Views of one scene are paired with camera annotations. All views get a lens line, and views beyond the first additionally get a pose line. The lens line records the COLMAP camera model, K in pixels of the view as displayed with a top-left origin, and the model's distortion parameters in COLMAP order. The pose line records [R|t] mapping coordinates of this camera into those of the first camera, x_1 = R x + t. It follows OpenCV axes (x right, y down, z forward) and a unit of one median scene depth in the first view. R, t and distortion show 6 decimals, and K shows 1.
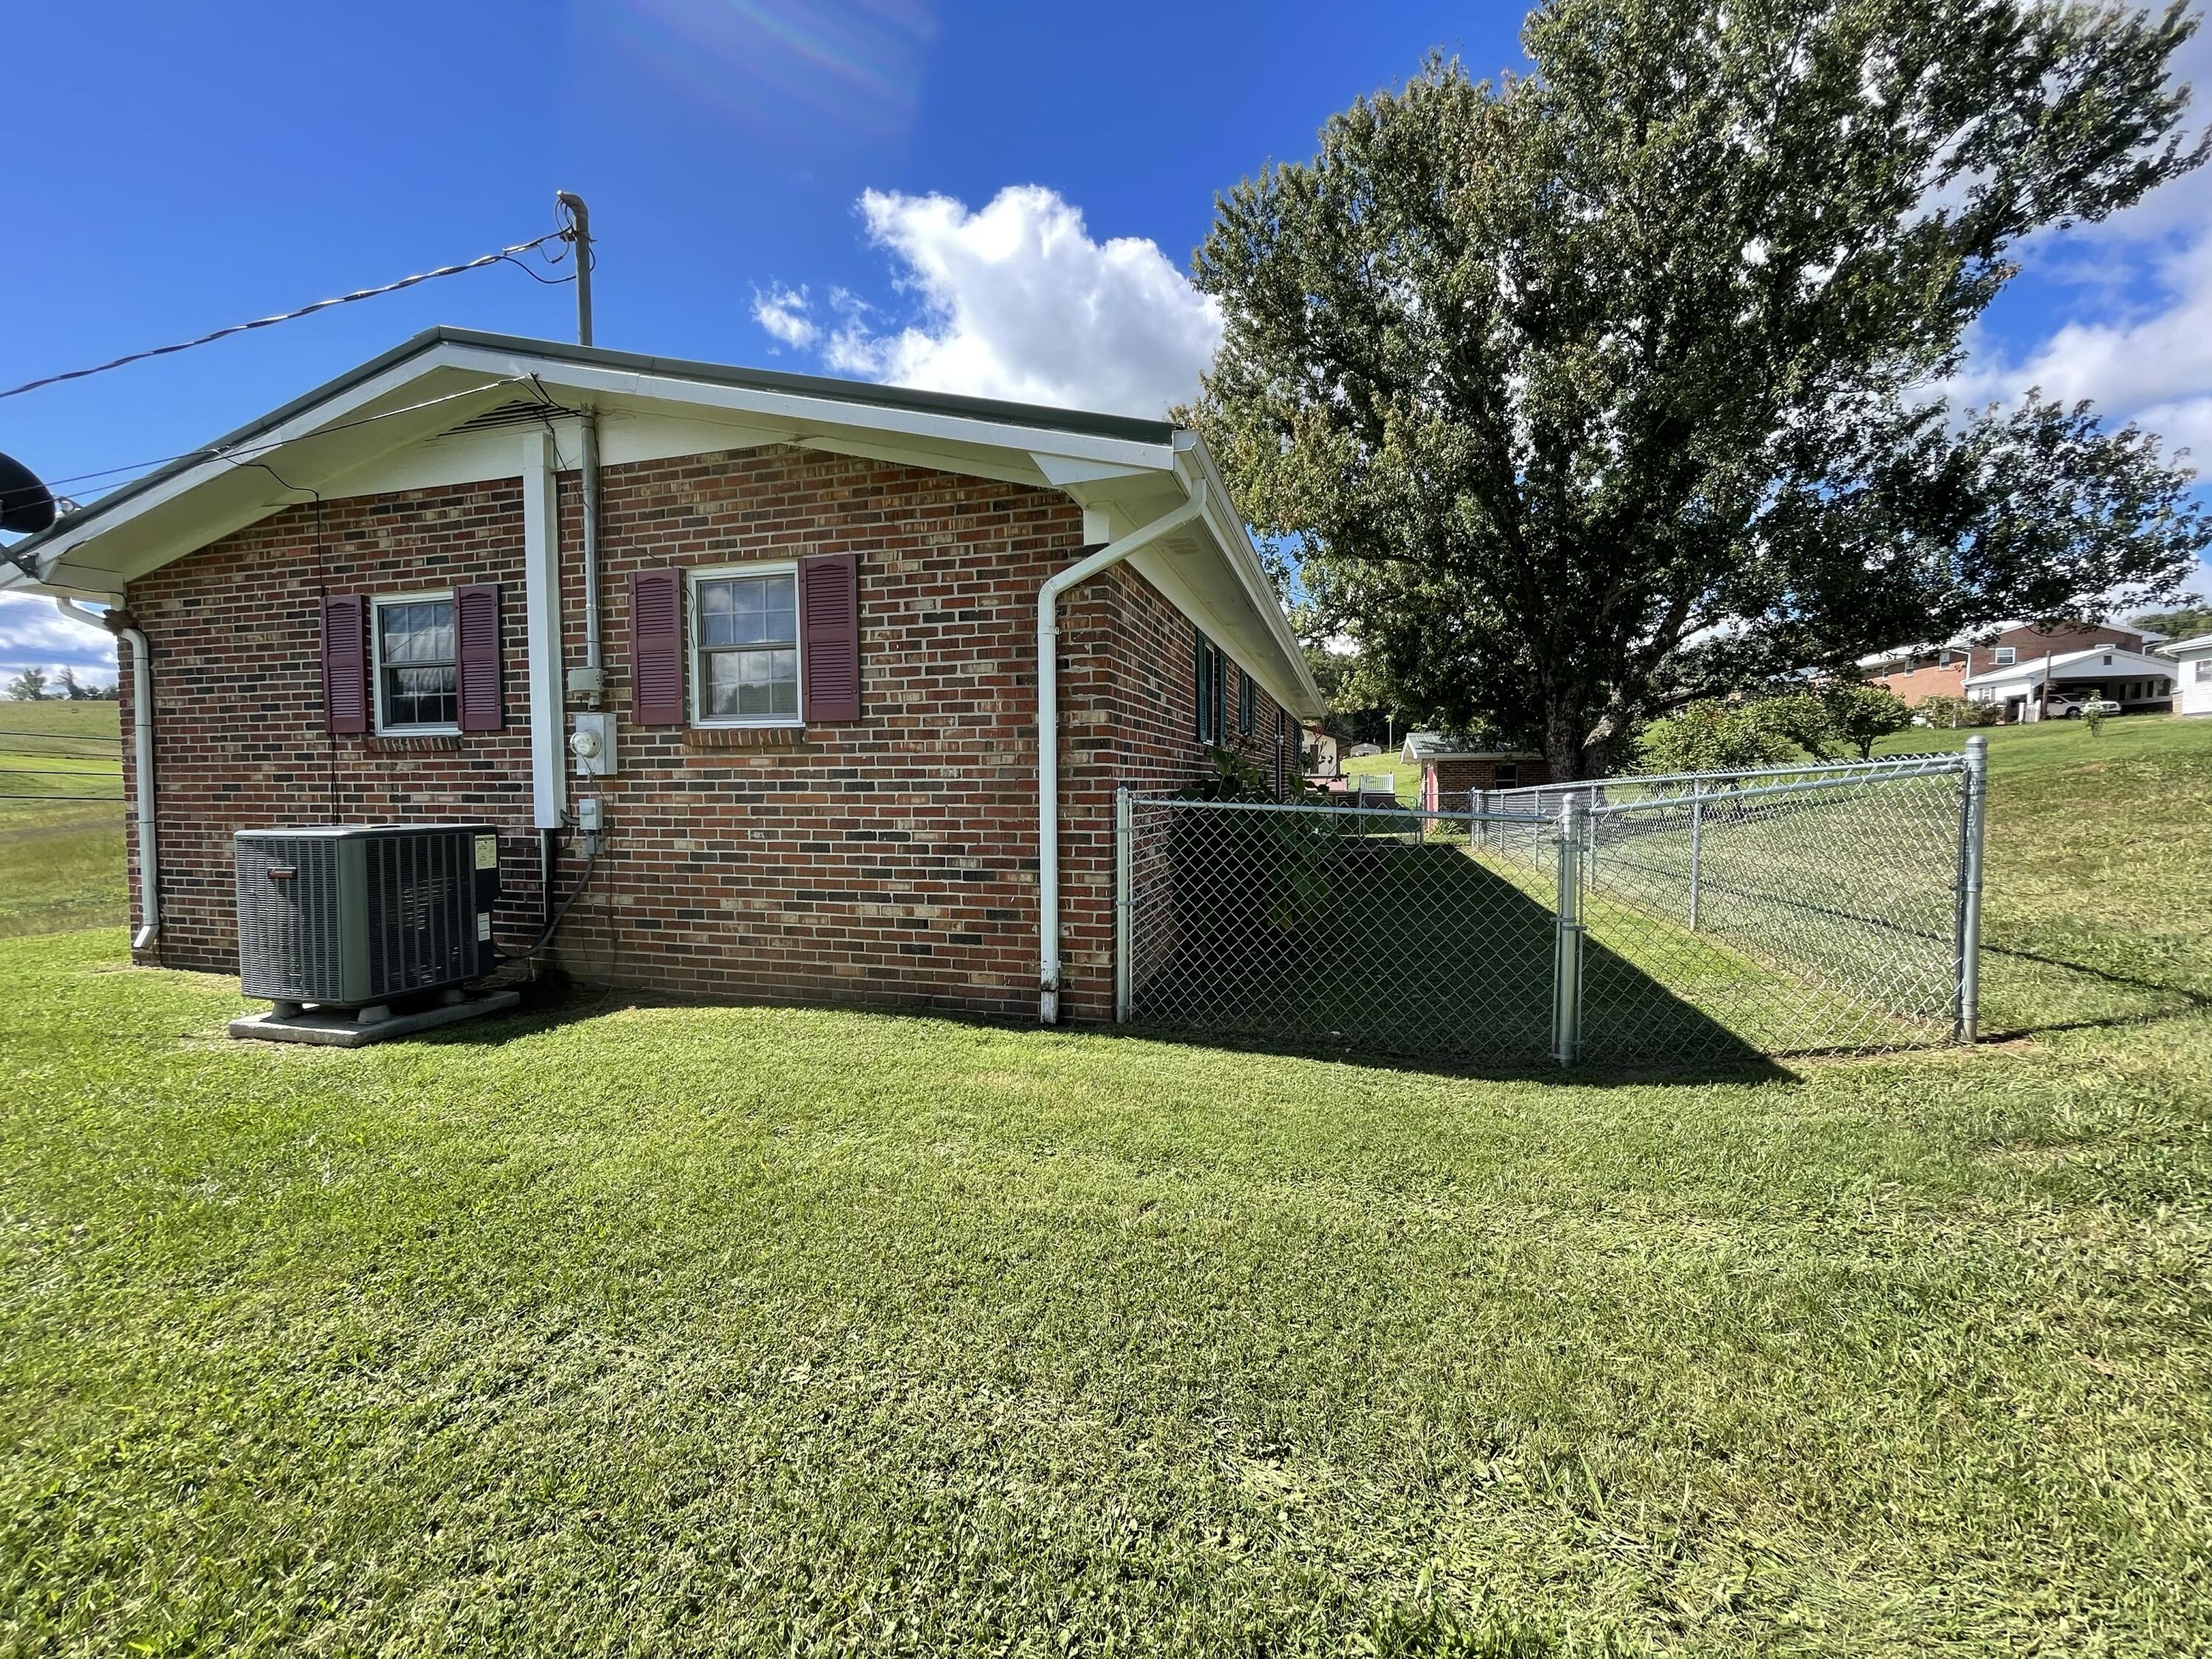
lens RADIAL K [[893.2, 0, 1103.5], [0, 893.2, 819.1], [0, 0, 1]] dist [-0.000886, -0.000019]
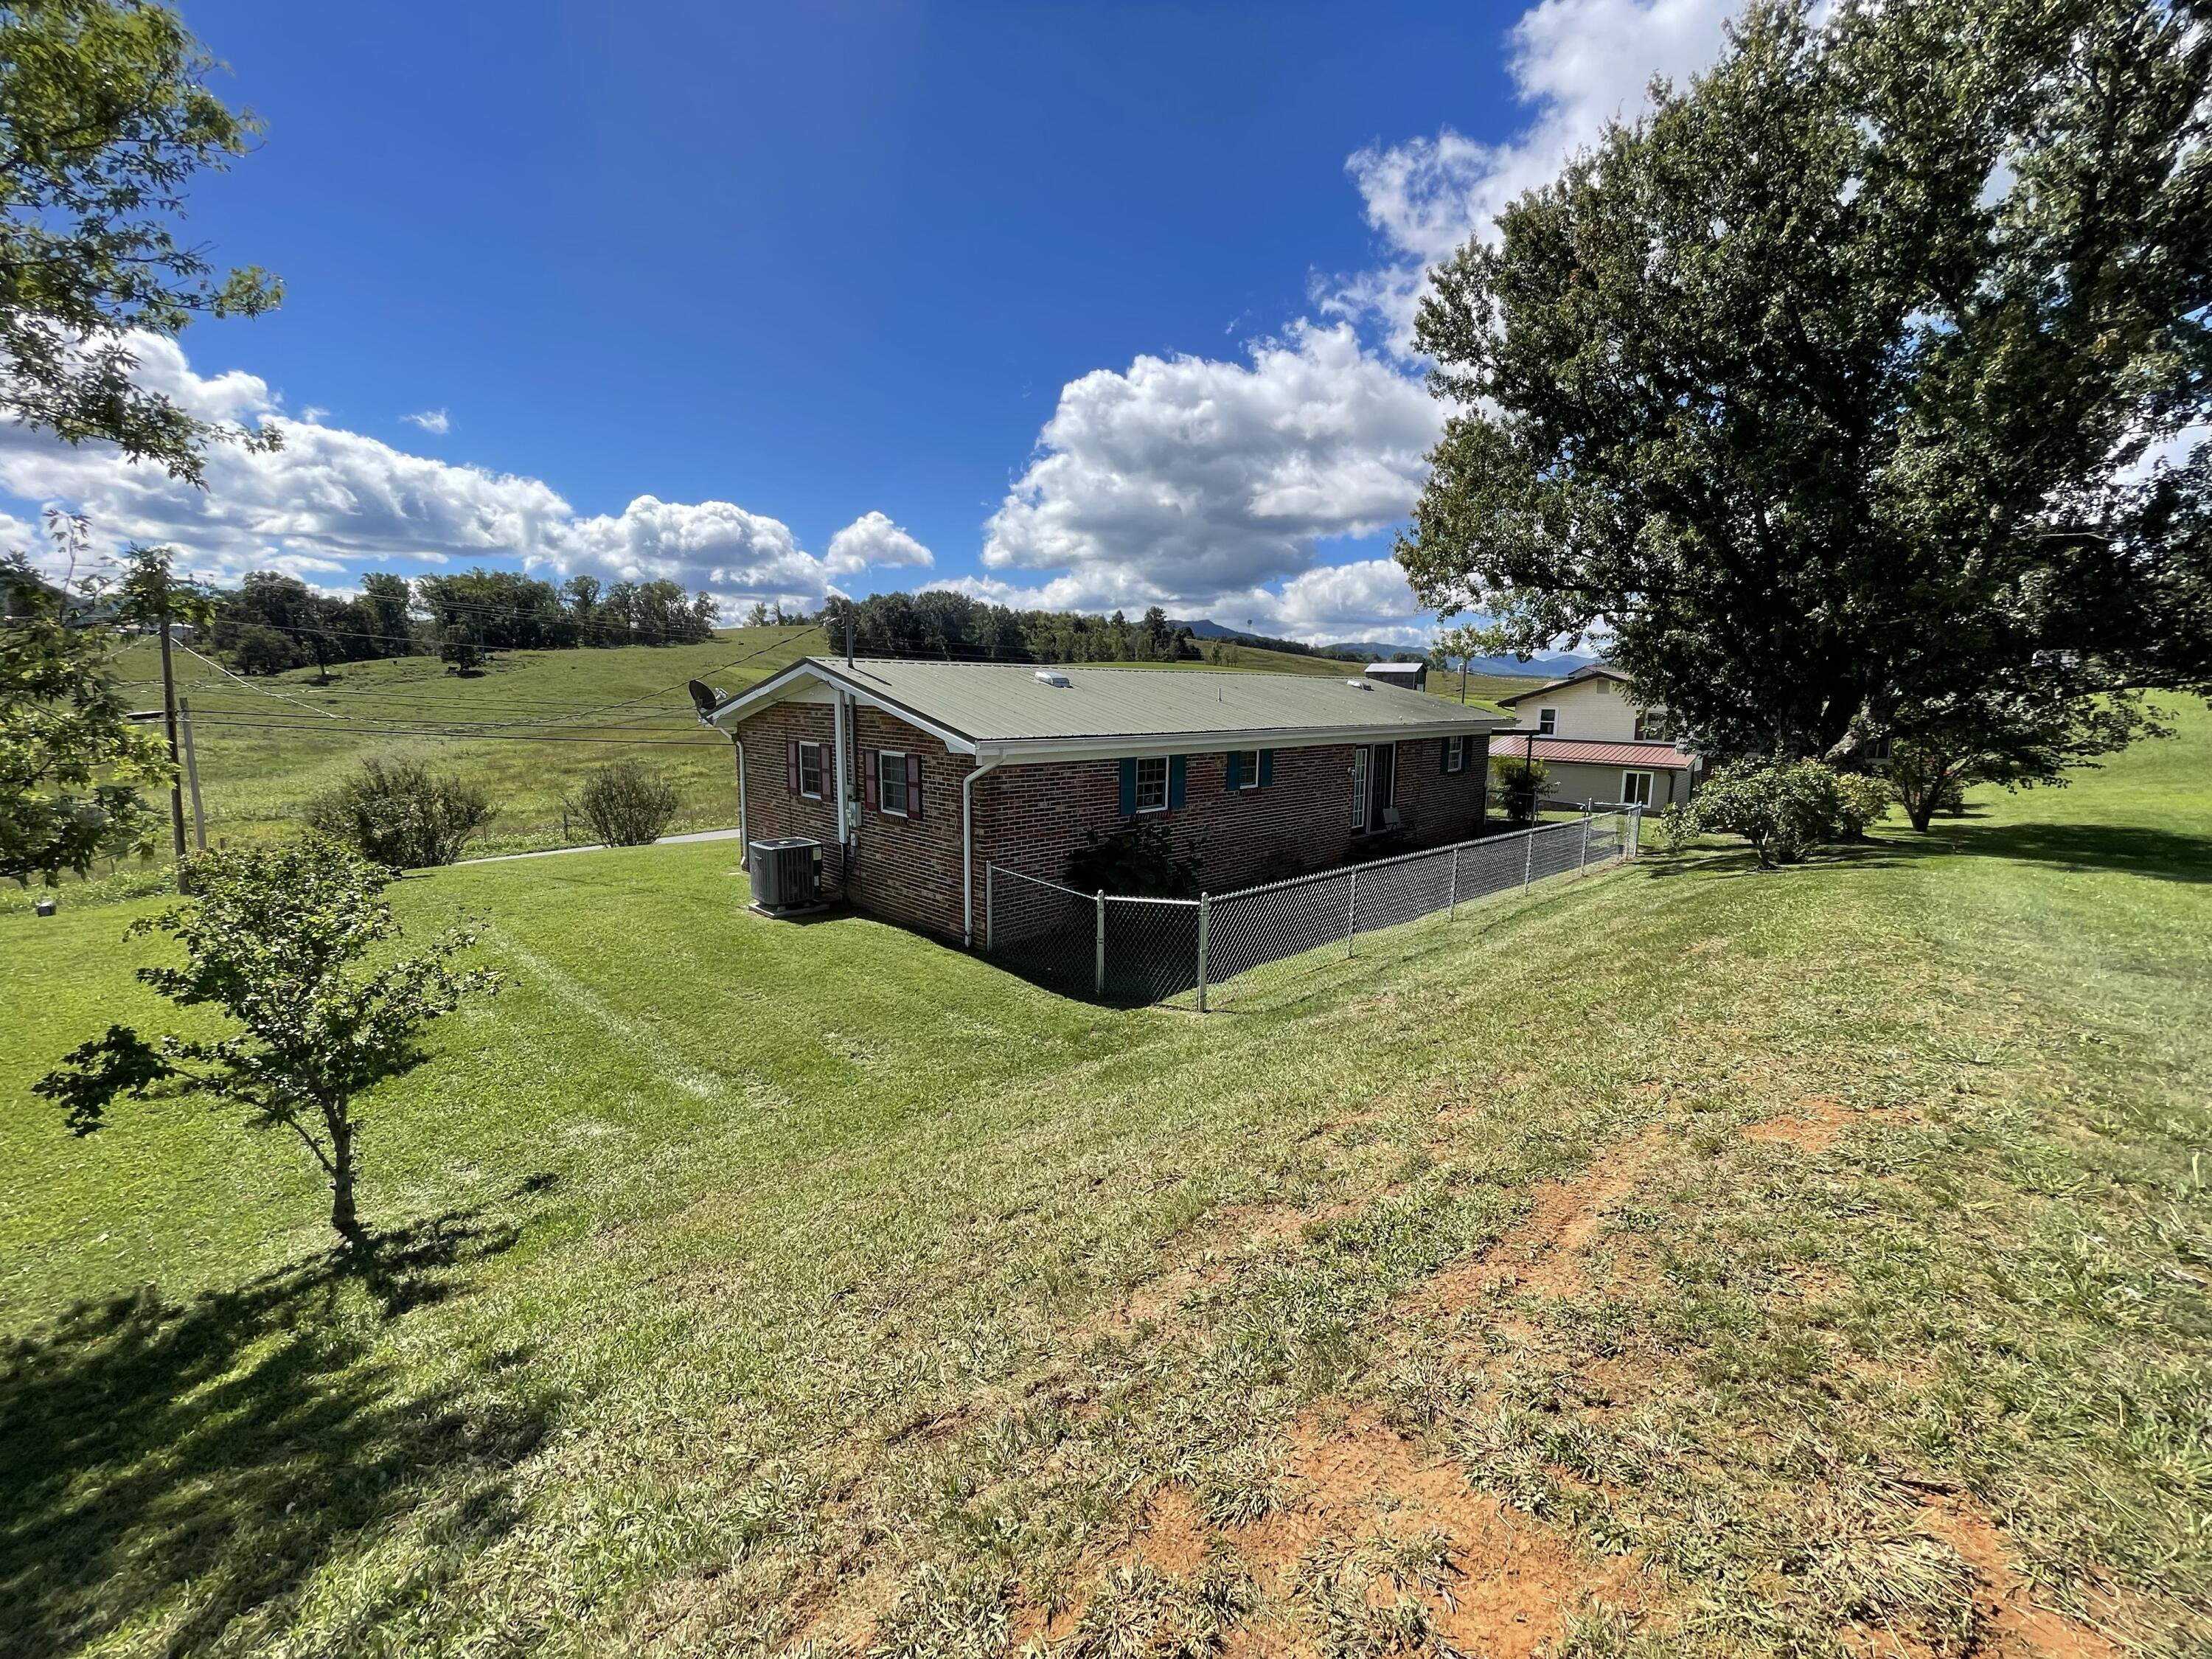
lens RADIAL K [[892.7, 0, 1106.0], [0, 892.7, 829.5], [0, 0, 1]] dist [0.000194, 0.000002]
pose [[0.871723, 0.090815, -0.481510, 1.486262], [-0.036670, 0.992010, 0.120711, -0.429542], [0.488625, -0.087570, 0.868088, -0.997231]]
